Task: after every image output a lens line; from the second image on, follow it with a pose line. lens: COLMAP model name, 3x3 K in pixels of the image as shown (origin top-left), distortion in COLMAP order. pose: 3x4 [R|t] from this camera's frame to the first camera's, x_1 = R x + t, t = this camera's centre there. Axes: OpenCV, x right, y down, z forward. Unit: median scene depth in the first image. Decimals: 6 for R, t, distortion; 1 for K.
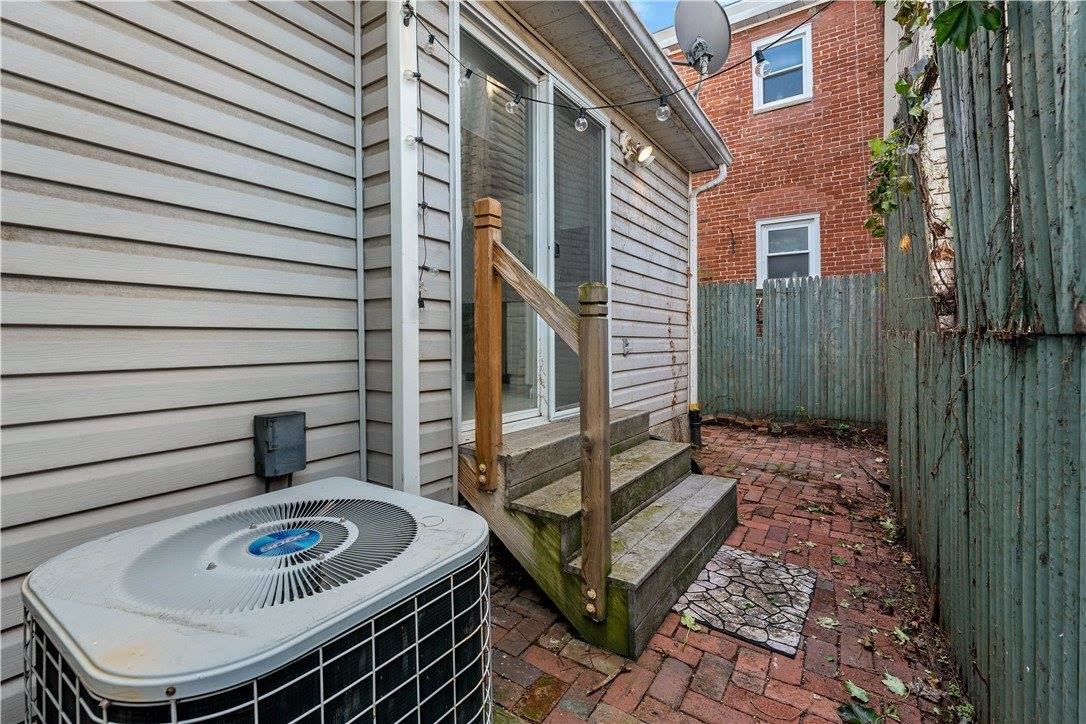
lens RADIAL K [[490.8, 0, 544.4], [0, 490.8, 339.6], [0, 0, 1]] dist [-0.000386, -0.000011]
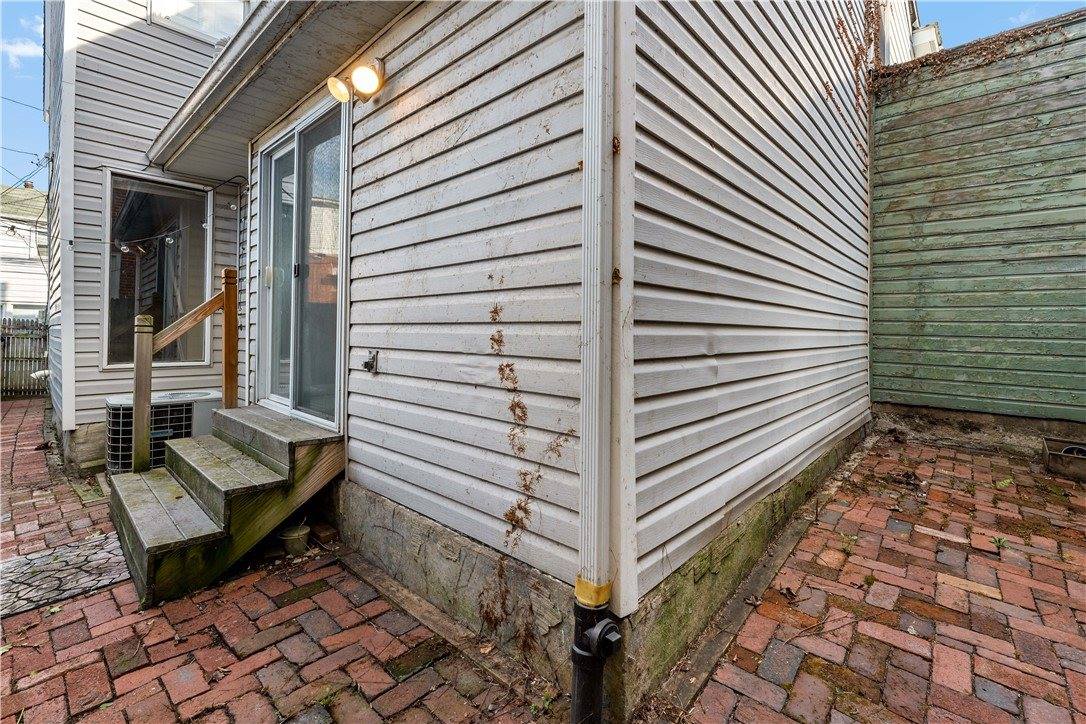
lens RADIAL K [[472.1, 0, 547.8], [0, 472.1, 341.1], [0, 0, 1]] dist [-0.000858, 0.000238]
pose [[-0.144703, -0.004187, -0.989466, 1.034070], [-0.021620, 0.999766, -0.001069, -0.026377], [0.989239, 0.021238, -0.144760, 1.744574]]
